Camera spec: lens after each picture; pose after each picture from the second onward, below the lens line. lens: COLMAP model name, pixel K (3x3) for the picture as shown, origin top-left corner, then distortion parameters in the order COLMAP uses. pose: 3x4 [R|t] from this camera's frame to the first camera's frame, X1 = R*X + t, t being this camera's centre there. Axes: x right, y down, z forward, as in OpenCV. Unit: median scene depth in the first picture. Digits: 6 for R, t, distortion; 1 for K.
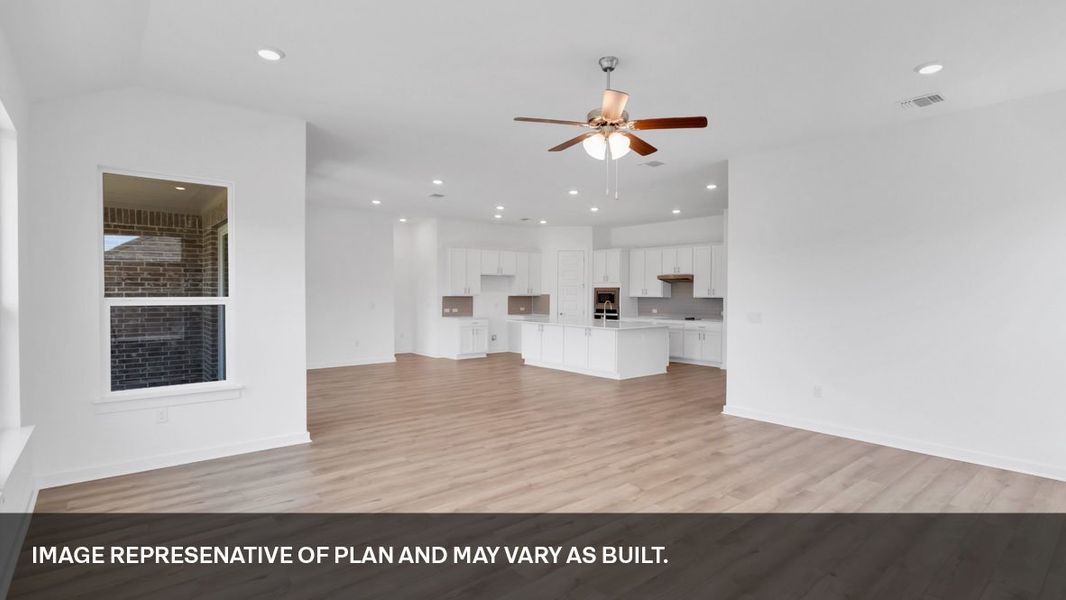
lens RADIAL K [[510.9, 0, 529.6], [0, 510.9, 314.0], [0, 0, 1]] dist [-0.002770, -0.000240]
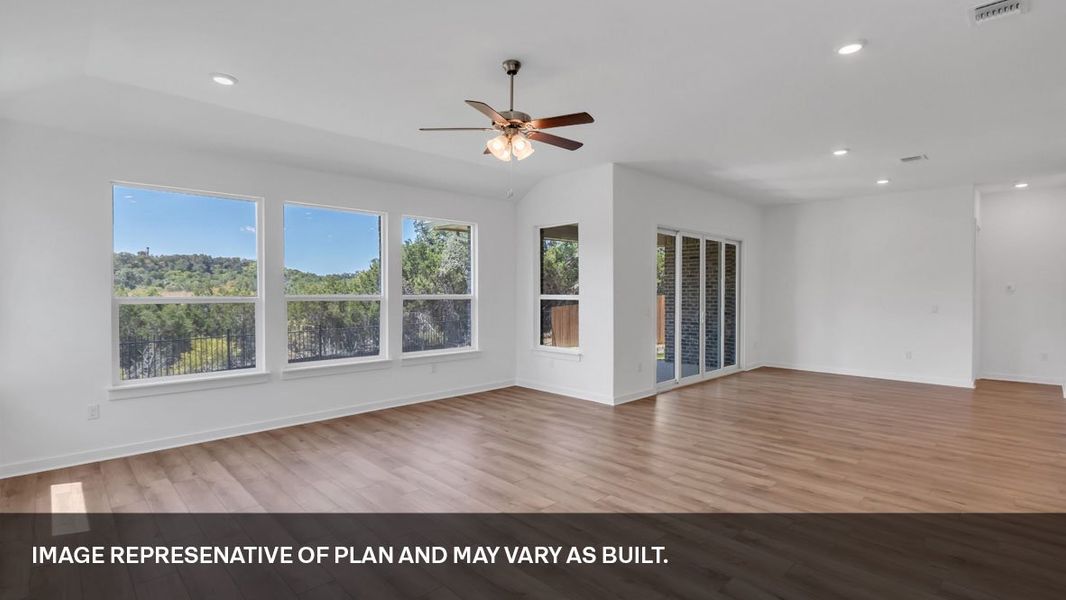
lens RADIAL K [[499.7, 0, 534.7], [0, 499.7, 304.0], [0, 0, 1]] dist [0.011415, -0.000479]
pose [[0.074942, 0.020083, -0.996986, 0.848679], [-0.042459, 0.998955, 0.016931, -0.023291], [0.996284, 0.041063, 0.075717, 0.706788]]
